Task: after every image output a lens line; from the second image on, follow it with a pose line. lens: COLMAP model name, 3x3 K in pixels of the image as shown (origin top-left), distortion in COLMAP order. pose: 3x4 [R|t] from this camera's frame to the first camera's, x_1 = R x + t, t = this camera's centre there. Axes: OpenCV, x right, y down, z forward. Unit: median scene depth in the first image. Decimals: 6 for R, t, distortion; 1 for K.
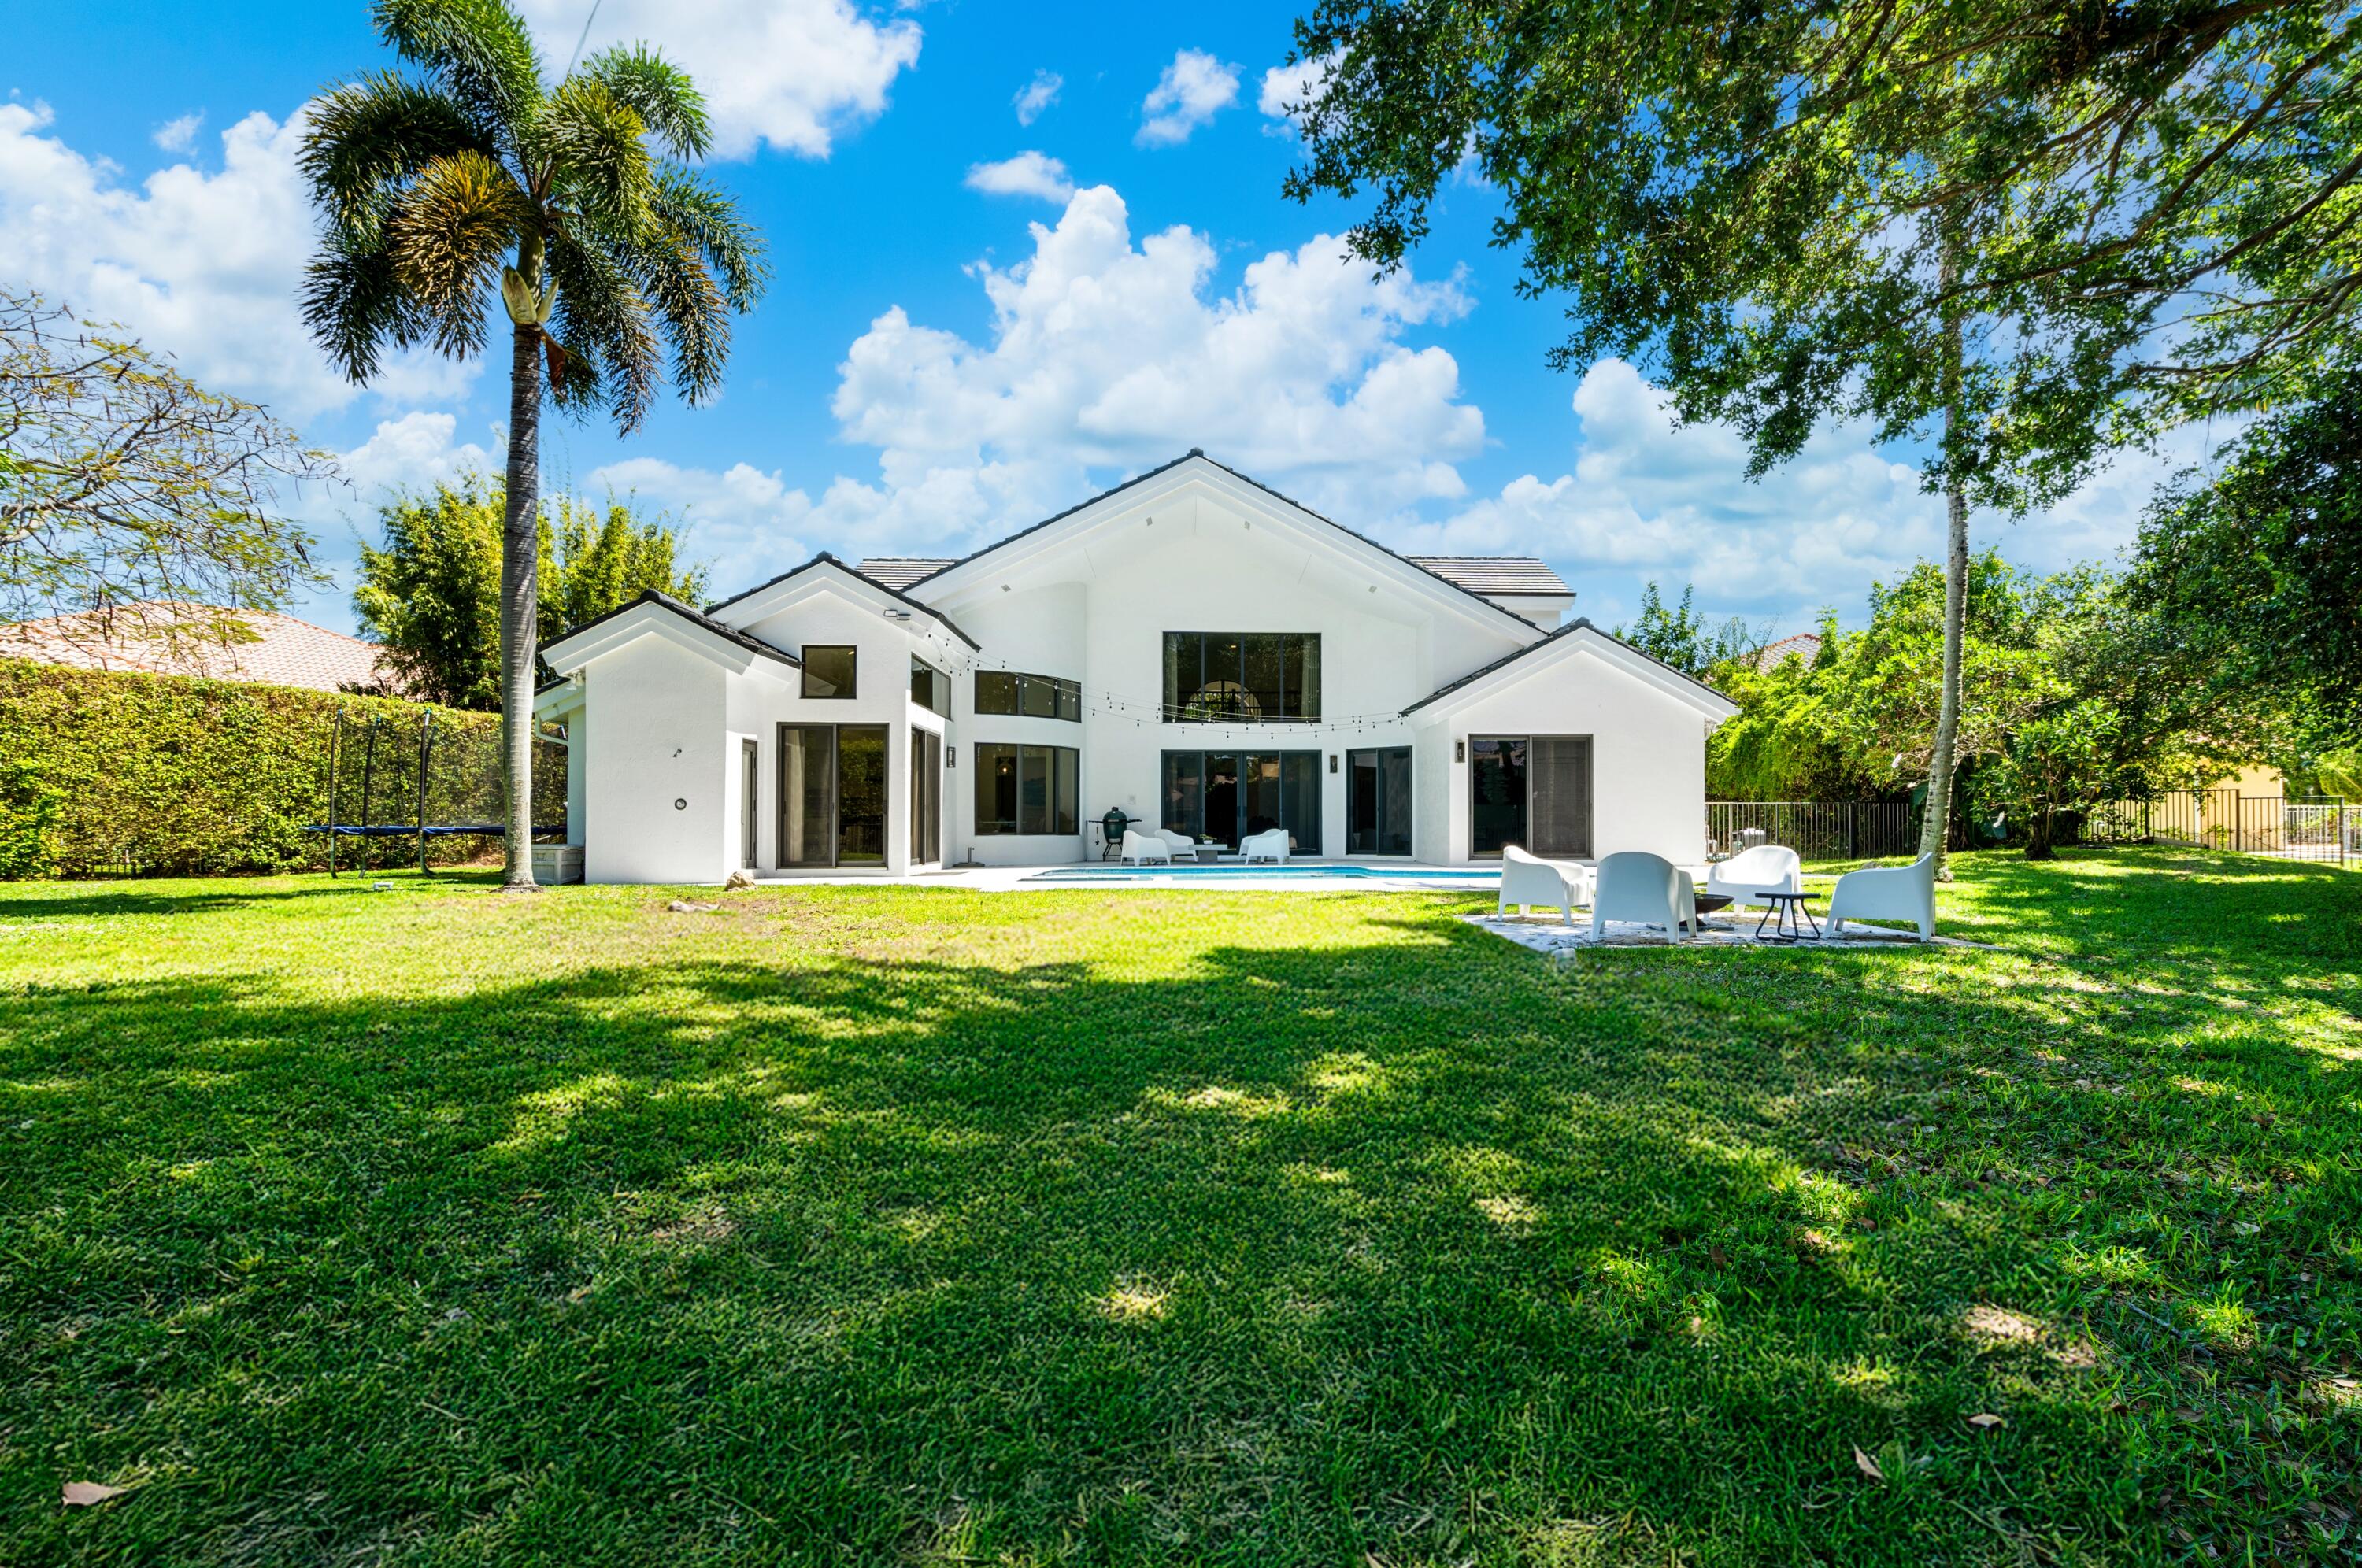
lens RADIAL K [[1081.2, 0, 1189.1], [0, 1081.2, 786.7], [0, 0, 1]] dist [-0.005331, 0.000984]
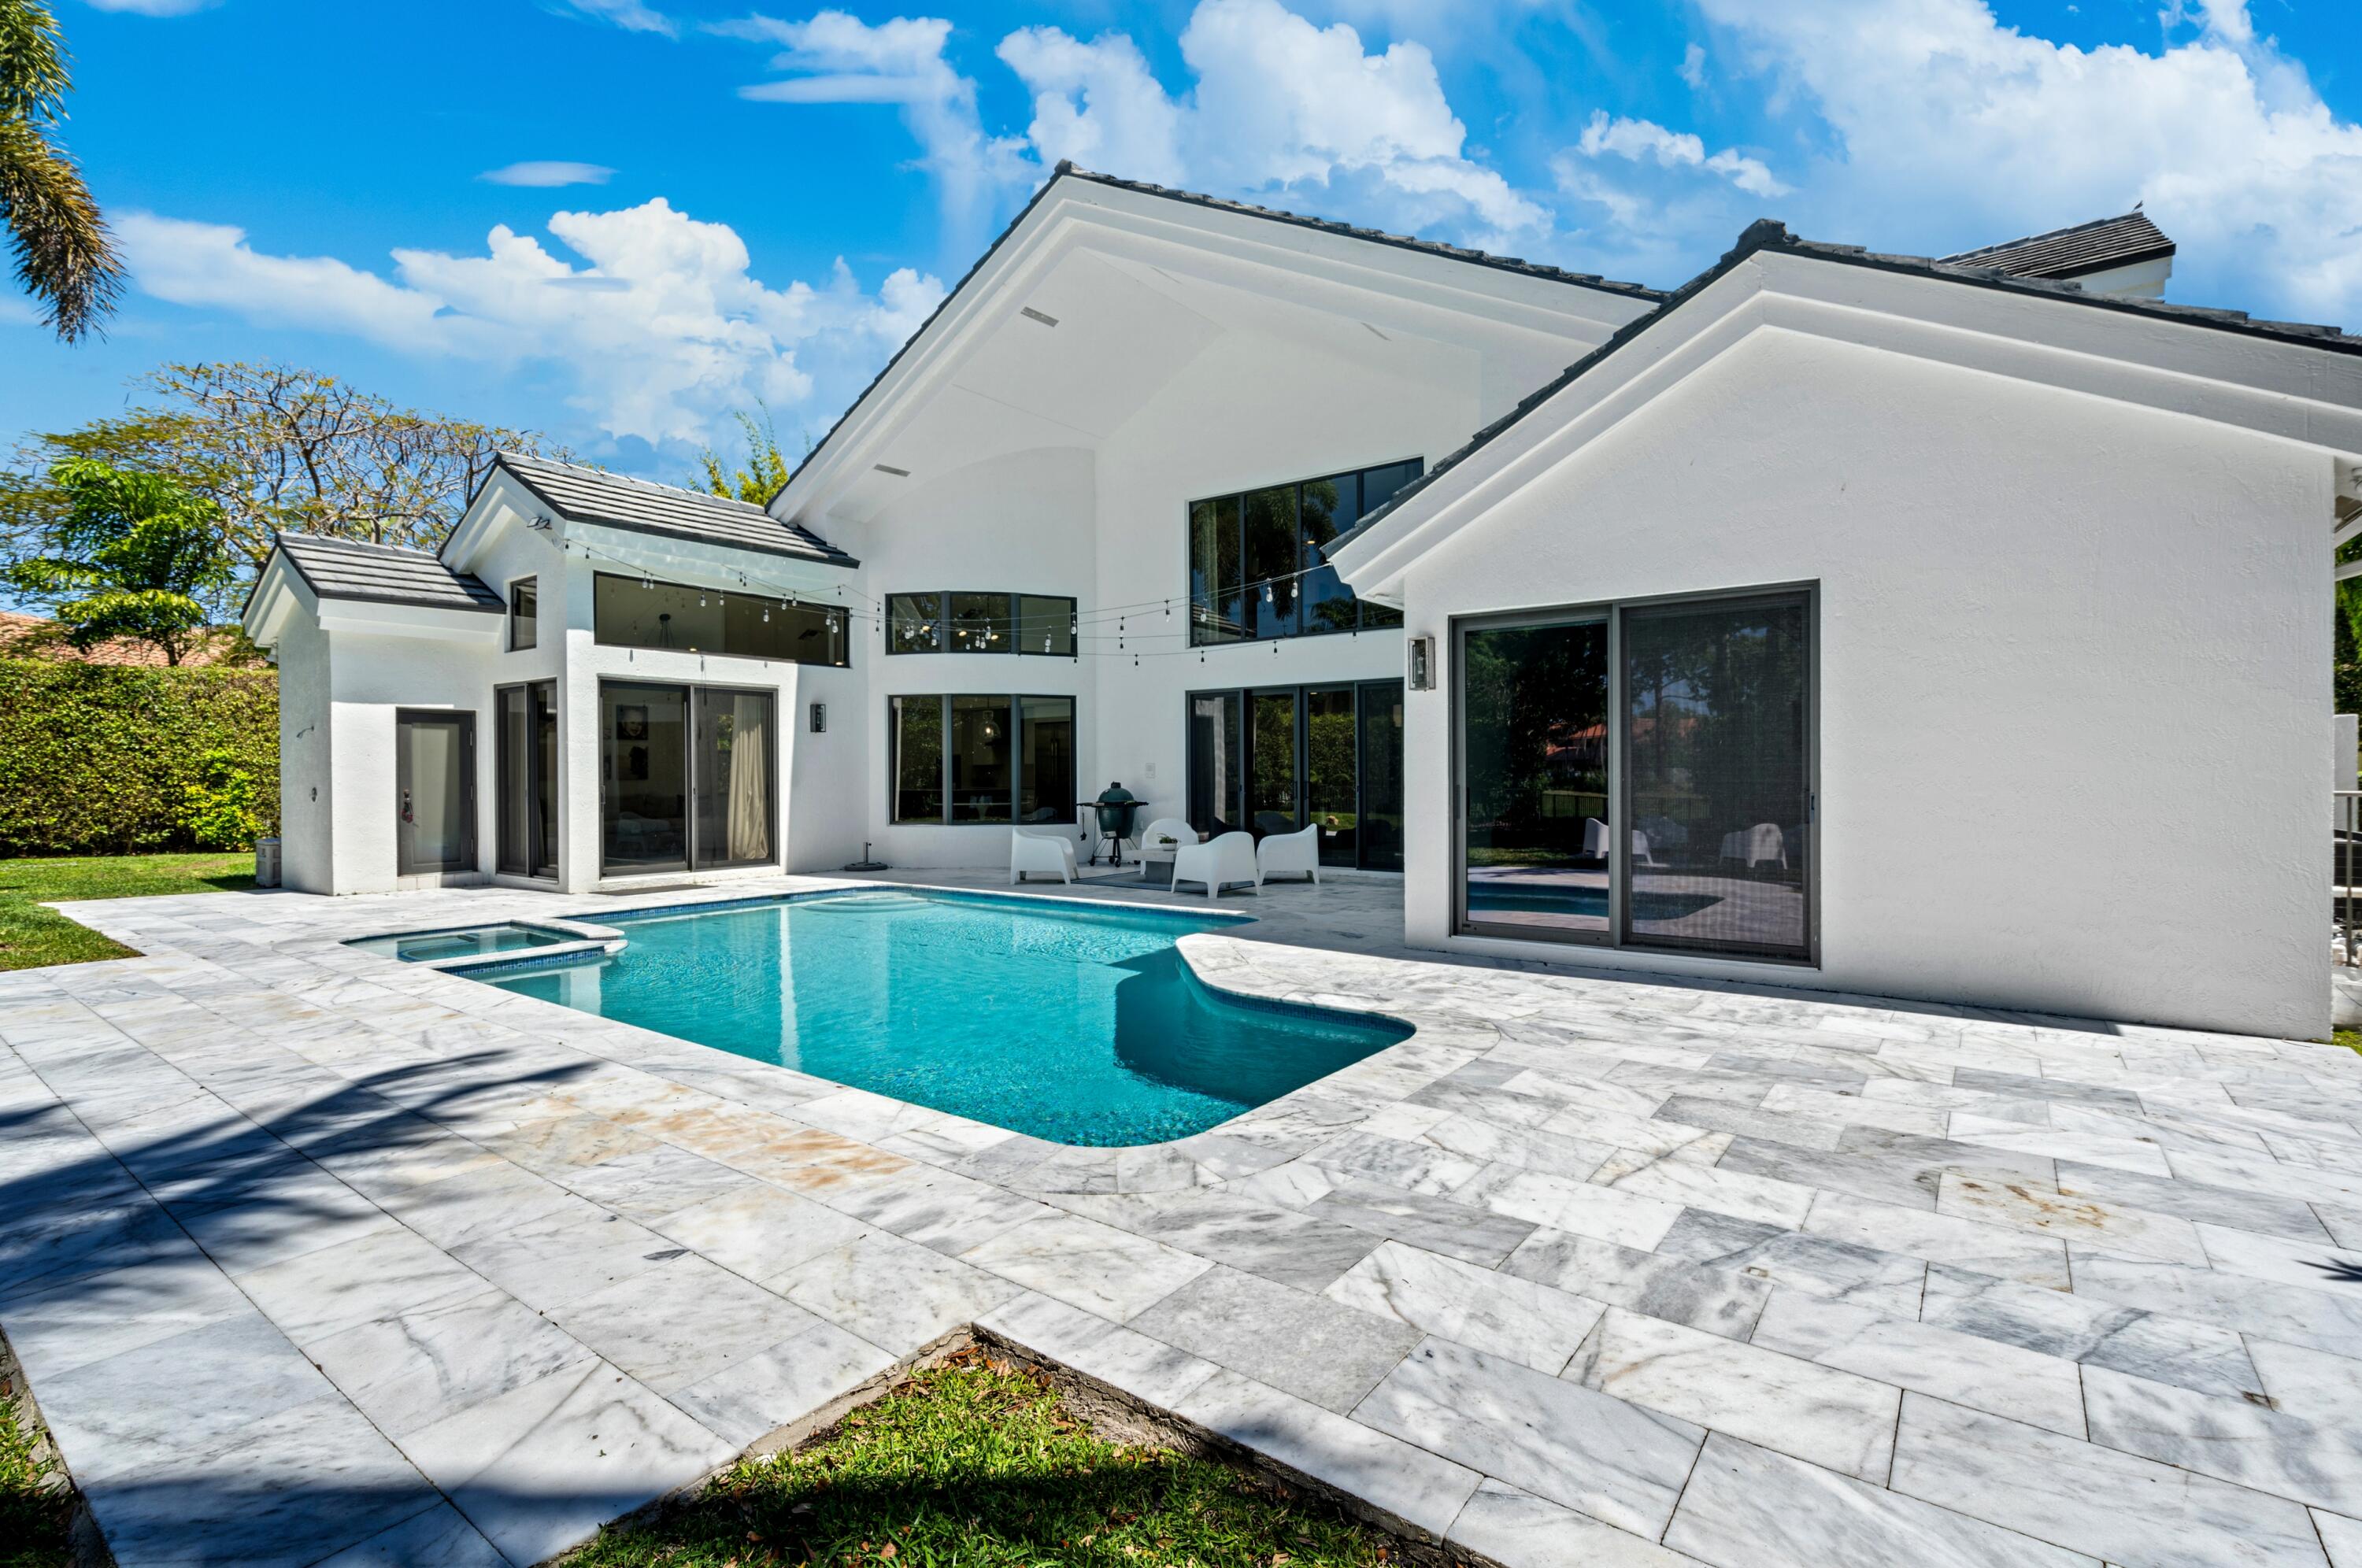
lens RADIAL K [[1039.5, 0, 1181.2], [0, 1039.5, 777.5], [0, 0, 1]] dist [-0.000980, 0.000145]
pose [[0.781839, -0.000049, -0.623481, 0.358561], [0.021790, 0.999391, 0.027247, -0.001169], [0.623100, -0.034889, 0.781364, 0.541731]]
